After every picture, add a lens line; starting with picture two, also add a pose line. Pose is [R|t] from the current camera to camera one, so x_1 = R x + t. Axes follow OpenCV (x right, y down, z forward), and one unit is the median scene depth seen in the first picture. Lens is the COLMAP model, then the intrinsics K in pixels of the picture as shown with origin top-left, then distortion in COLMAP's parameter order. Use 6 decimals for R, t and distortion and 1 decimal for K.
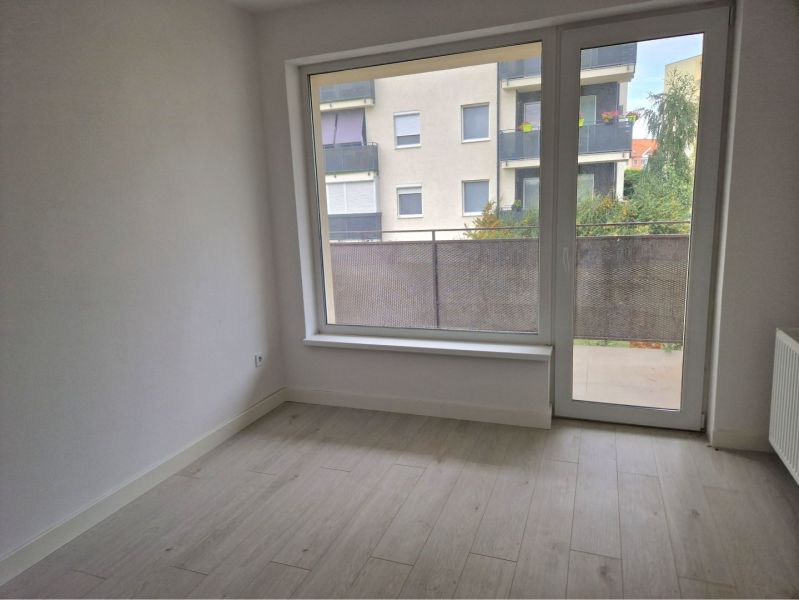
lens RADIAL K [[544.7, 0, 399.5], [0, 544.7, 300.0], [0, 0, 1]] dist [0.041856, -0.002738]
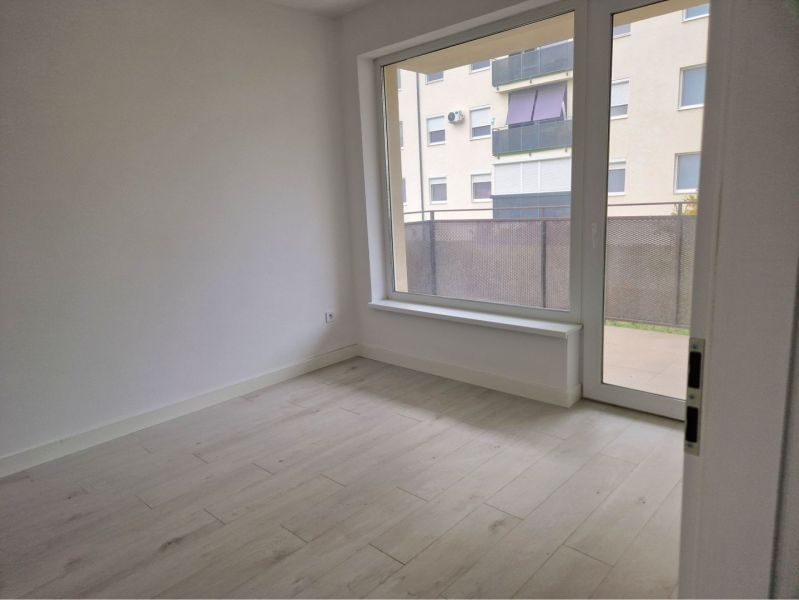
lens RADIAL K [[544.7, 0, 399.5], [0, 544.7, 300.0], [0, 0, 1]] dist [0.041856, -0.002738]
pose [[0.921443, 0.067625, -0.382582, 0.330485], [-0.054186, 0.997480, 0.045806, 0.011391], [0.384715, -0.021477, 0.922785, -0.025347]]
